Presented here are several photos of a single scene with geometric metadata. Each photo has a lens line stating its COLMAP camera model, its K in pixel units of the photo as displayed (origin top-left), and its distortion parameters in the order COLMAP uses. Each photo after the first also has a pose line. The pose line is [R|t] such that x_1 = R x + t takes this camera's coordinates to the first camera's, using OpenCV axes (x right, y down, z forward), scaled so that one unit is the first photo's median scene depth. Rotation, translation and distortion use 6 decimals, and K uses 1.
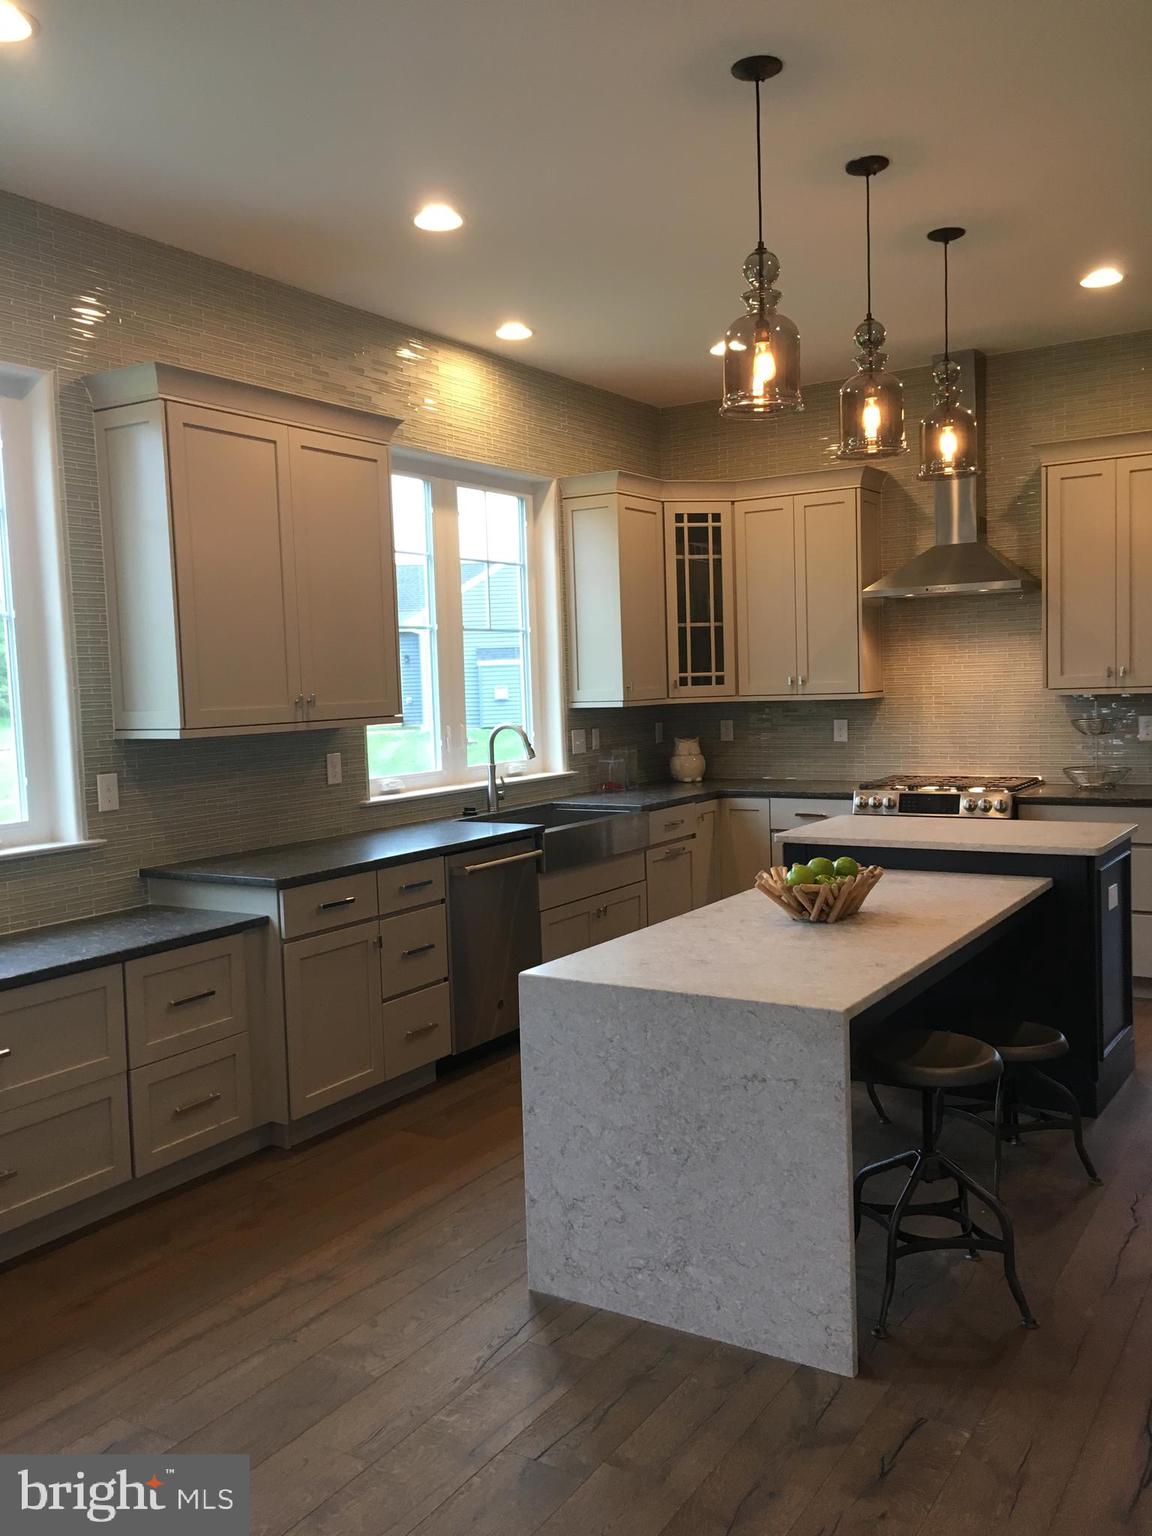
lens RADIAL K [[1285.4, 0, 576.0], [0, 1285.4, 768.0], [0, 0, 1]] dist [0.074039, -0.087074]
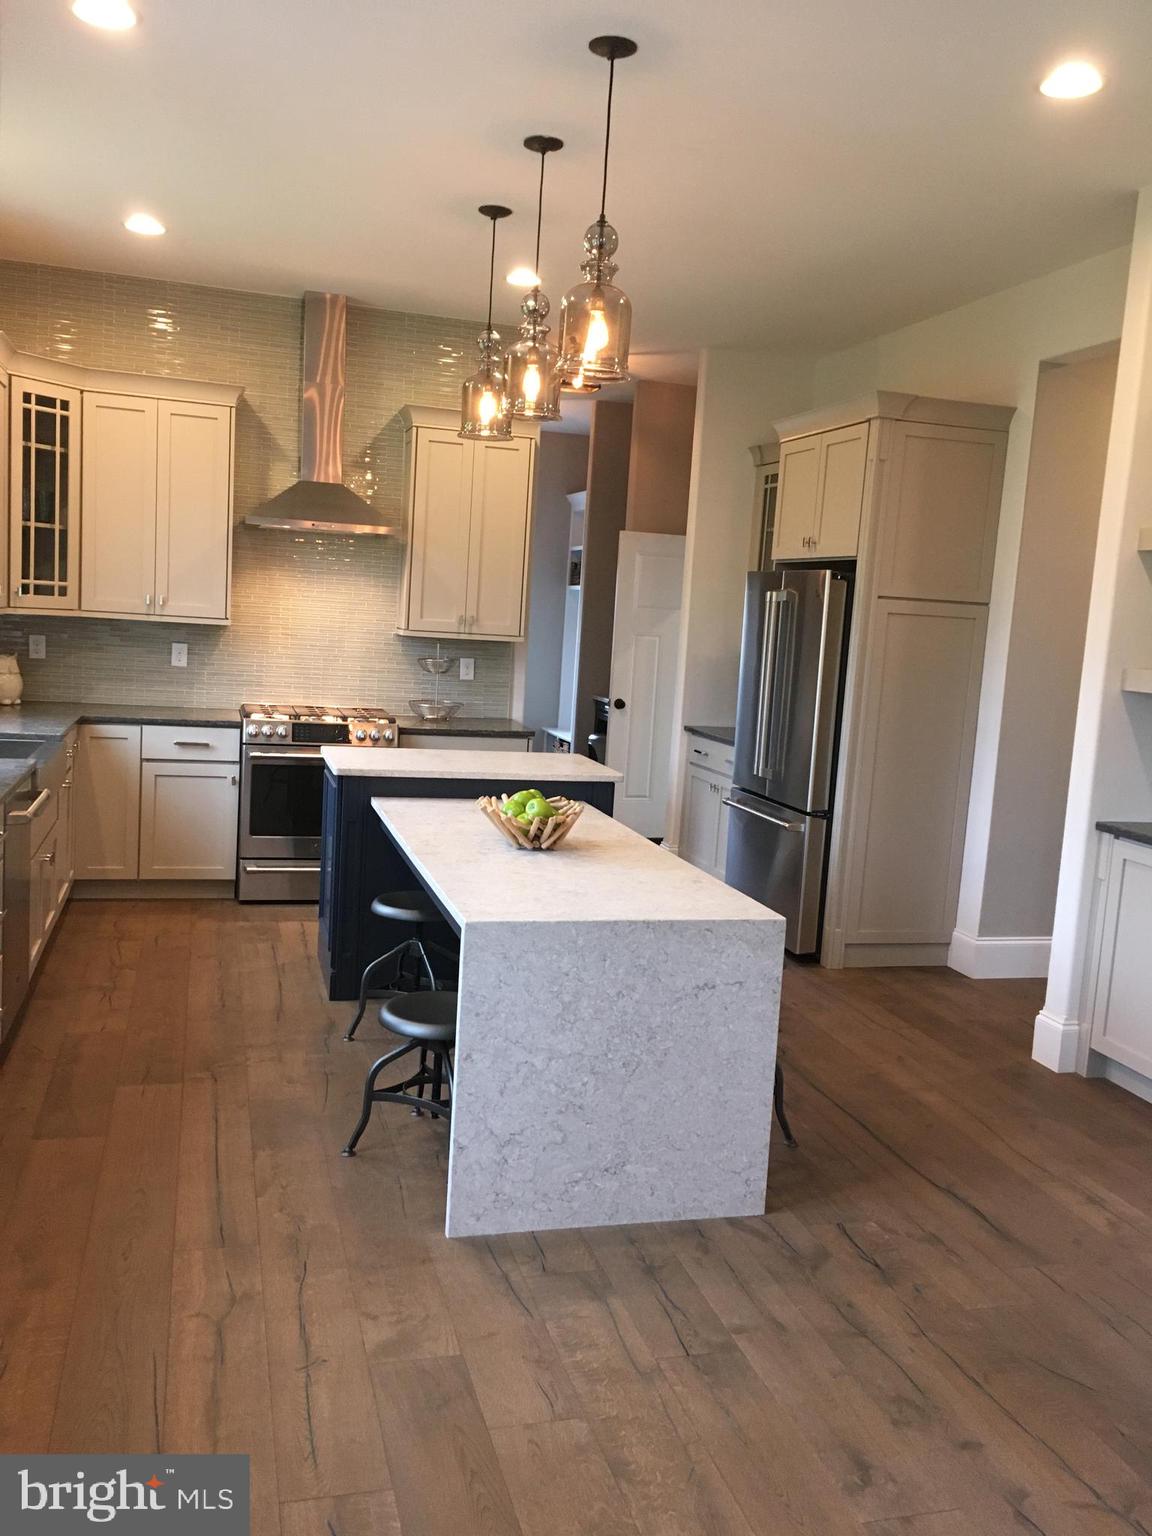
lens RADIAL K [[1285.4, 0, 576.0], [0, 1285.4, 768.0], [0, 0, 1]] dist [0.074039, -0.087074]
pose [[0.672546, -0.016524, 0.739871, -0.705827], [-0.031691, 0.998191, 0.051100, -0.007956], [-0.739377, -0.057815, 0.670805, 0.294061]]
